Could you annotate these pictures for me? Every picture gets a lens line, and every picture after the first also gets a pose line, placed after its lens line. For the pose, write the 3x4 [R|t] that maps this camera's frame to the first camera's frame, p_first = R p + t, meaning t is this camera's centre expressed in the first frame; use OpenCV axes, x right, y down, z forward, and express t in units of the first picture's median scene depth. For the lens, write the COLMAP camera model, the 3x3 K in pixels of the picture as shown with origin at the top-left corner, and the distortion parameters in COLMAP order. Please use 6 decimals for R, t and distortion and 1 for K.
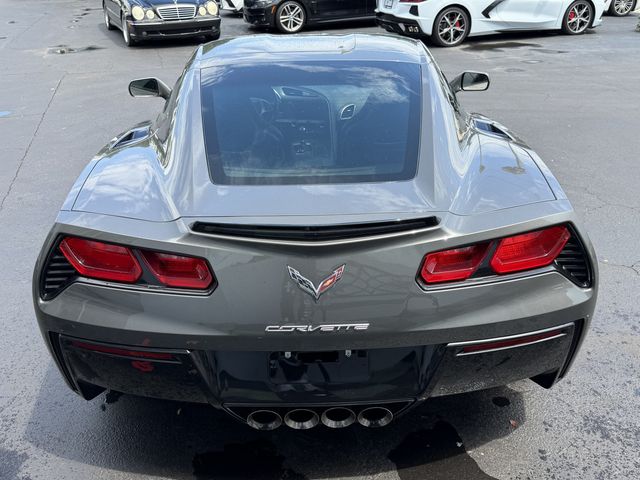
lens RADIAL K [[591.9, 0, 320.2], [0, 591.9, 241.6], [0, 0, 1]] dist [0.000758, 0.000000]
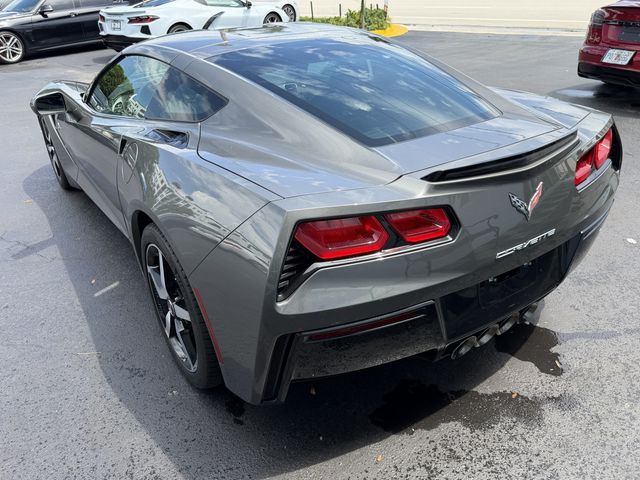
lens RADIAL K [[502.8, 0, 319.9], [0, 502.8, 238.6], [0, 0, 1]] dist [0.010242, -0.014597]
pose [[0.845869, -0.259250, 0.466148, -0.692406], [0.253416, 0.964330, 0.076470, -0.034119], [-0.469346, 0.053446, 0.881395, 0.276709]]
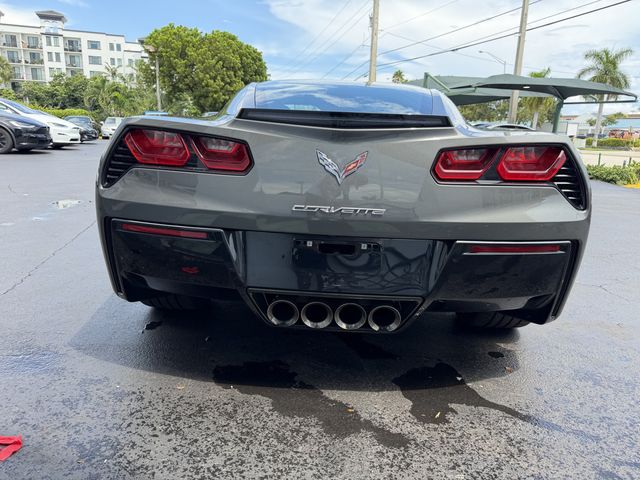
lens RADIAL K [[446.0, 0, 319.1], [0, 446.0, 239.1], [0, 0, 1]] dist [0.000681, -0.003770]
pose [[0.996525, 0.069811, -0.045440, -0.000005], [-0.077651, 0.975992, -0.203496, 0.321967], [0.030143, 0.206318, 0.978021, 0.167676]]
